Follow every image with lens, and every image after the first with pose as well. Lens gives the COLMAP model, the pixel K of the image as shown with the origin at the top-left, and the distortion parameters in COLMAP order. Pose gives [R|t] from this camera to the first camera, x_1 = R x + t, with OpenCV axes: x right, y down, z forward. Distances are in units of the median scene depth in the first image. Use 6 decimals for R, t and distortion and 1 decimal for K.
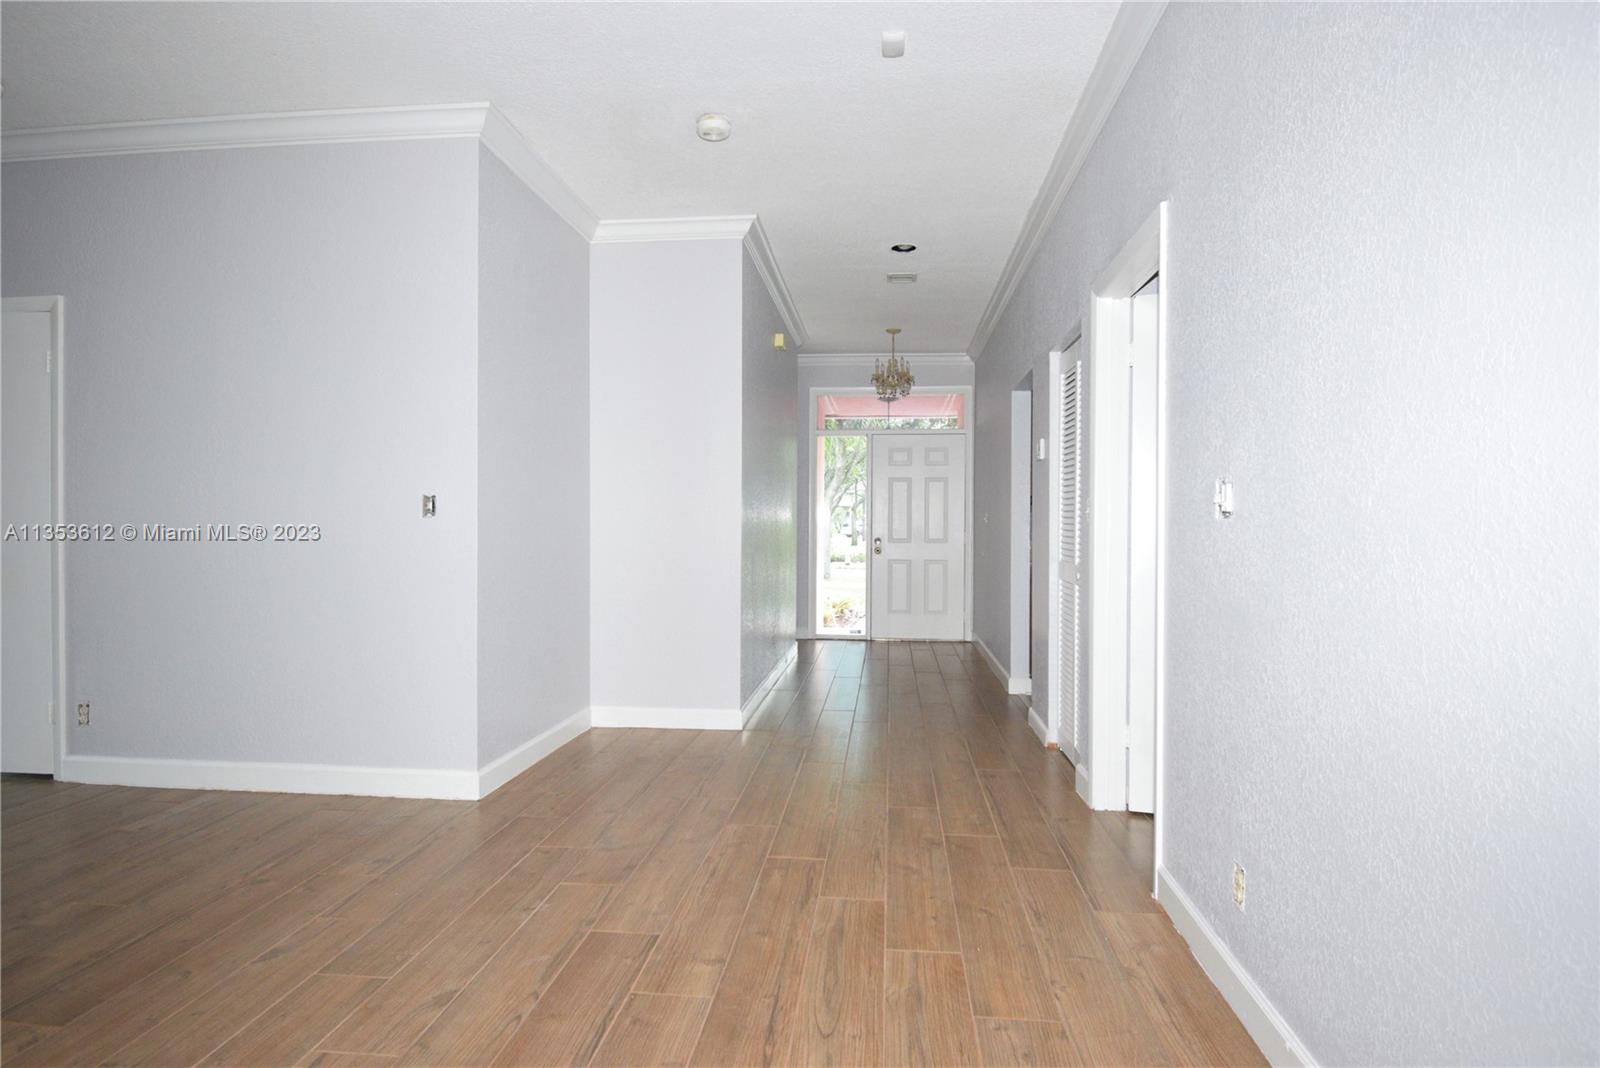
lens RADIAL K [[851.6, 0, 804.6], [0, 851.6, 531.9], [0, 0, 1]] dist [-0.009938, -0.011649]
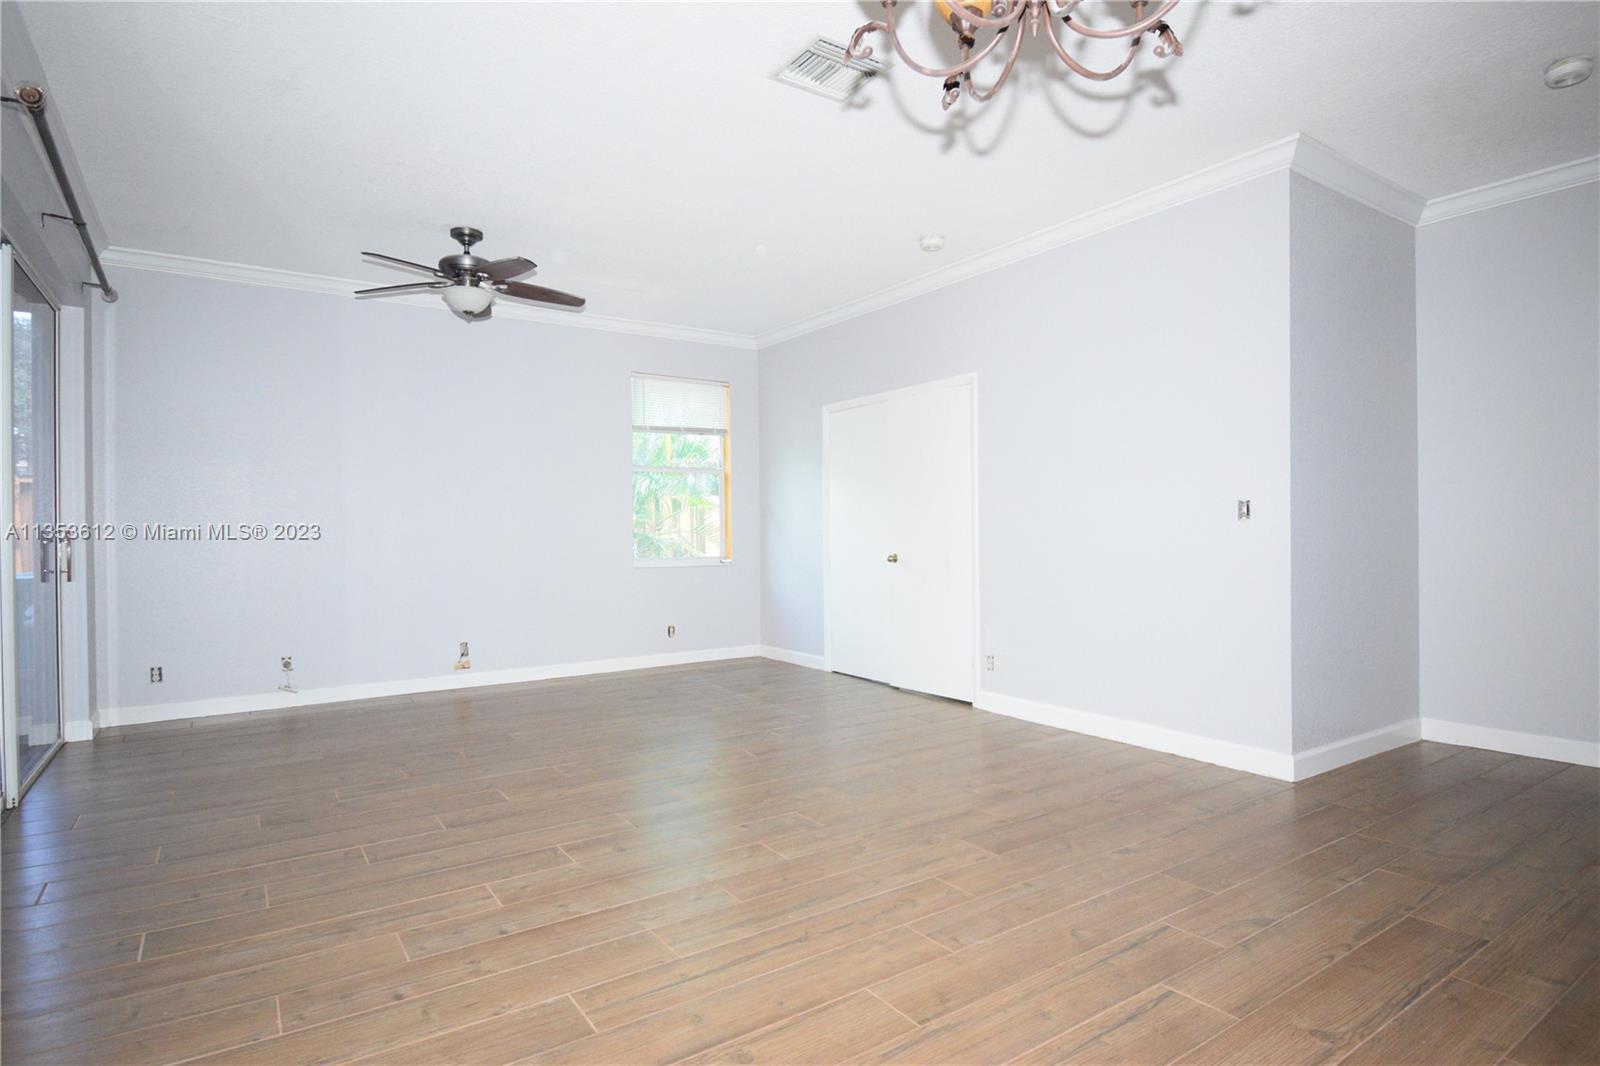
lens RADIAL K [[851.6, 0, 784.1], [0, 851.6, 538.8], [0, 0, 1]] dist [-0.009938, -0.011649]
pose [[0.619301, -0.001751, -0.785152, 0.061505], [0.005962, 0.999979, 0.002472, 0.000788], [0.785131, -0.006212, 0.619298, -0.177404]]
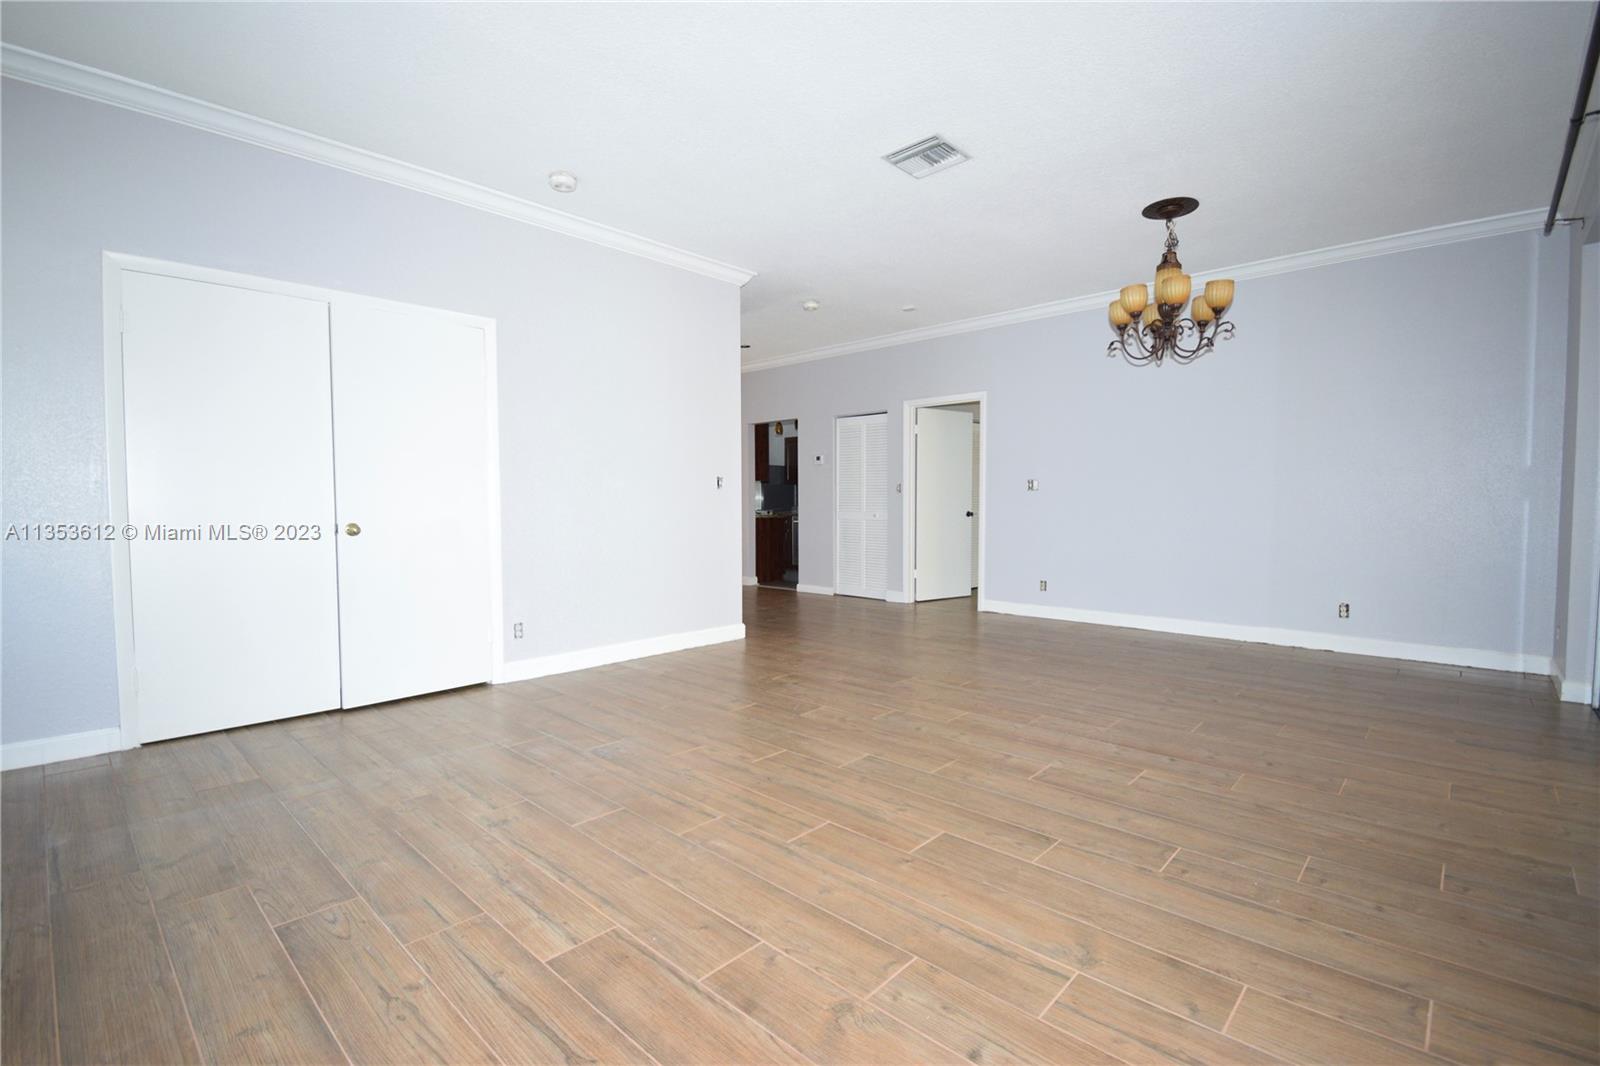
lens RADIAL K [[723.4, 0, 797.7], [0, 723.4, 533.6], [0, 0, 1]] dist [-0.001525, -0.001100]
pose [[0.619967, -0.044147, 0.783385, -1.716706], [0.008210, 0.998726, 0.049785, 0.002482], [-0.784585, -0.024434, 0.619540, -0.104474]]
